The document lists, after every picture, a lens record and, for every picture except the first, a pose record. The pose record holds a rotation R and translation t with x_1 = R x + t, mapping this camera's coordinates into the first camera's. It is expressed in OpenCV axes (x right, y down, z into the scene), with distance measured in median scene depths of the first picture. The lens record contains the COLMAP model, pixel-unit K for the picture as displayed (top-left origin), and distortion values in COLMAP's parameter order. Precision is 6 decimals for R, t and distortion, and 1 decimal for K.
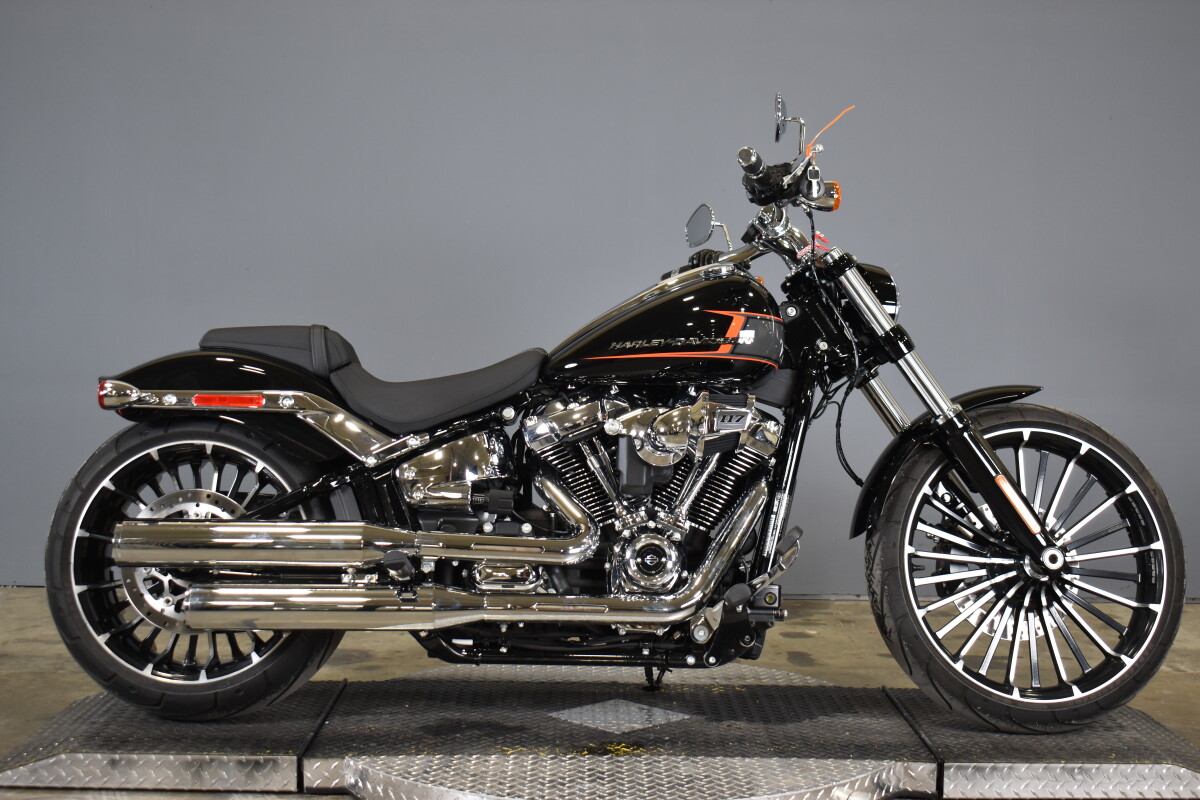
lens RADIAL K [[1699.4, 0, 602.7], [0, 1699.4, 400.1], [0, 0, 1]] dist [-0.040314, 0.000000]
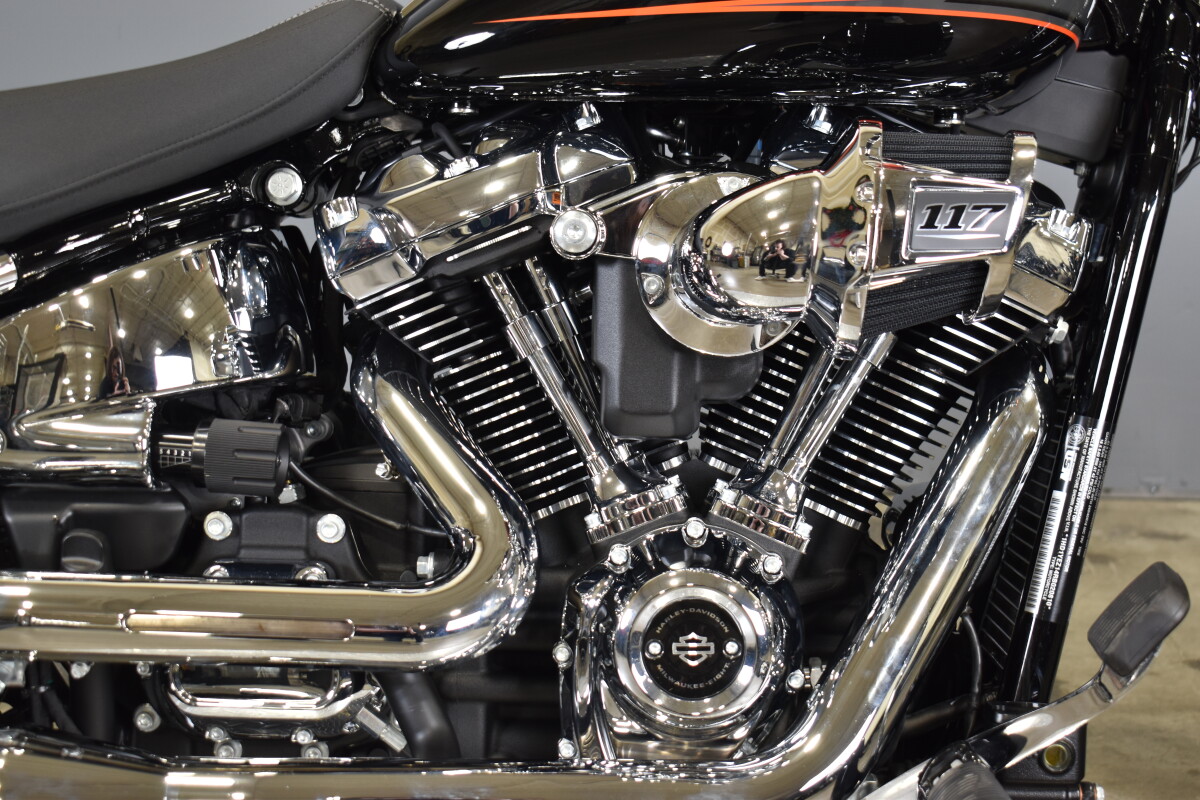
lens RADIAL K [[1980.7, 0, 604.6], [0, 1980.7, 391.5], [0, 0, 1]] dist [-0.011531, 0.000000]
pose [[0.999215, 0.002213, -0.039547, 0.025740], [0.003328, 0.990216, 0.139507, -0.006866], [0.039468, -0.139529, 0.989431, 0.612506]]
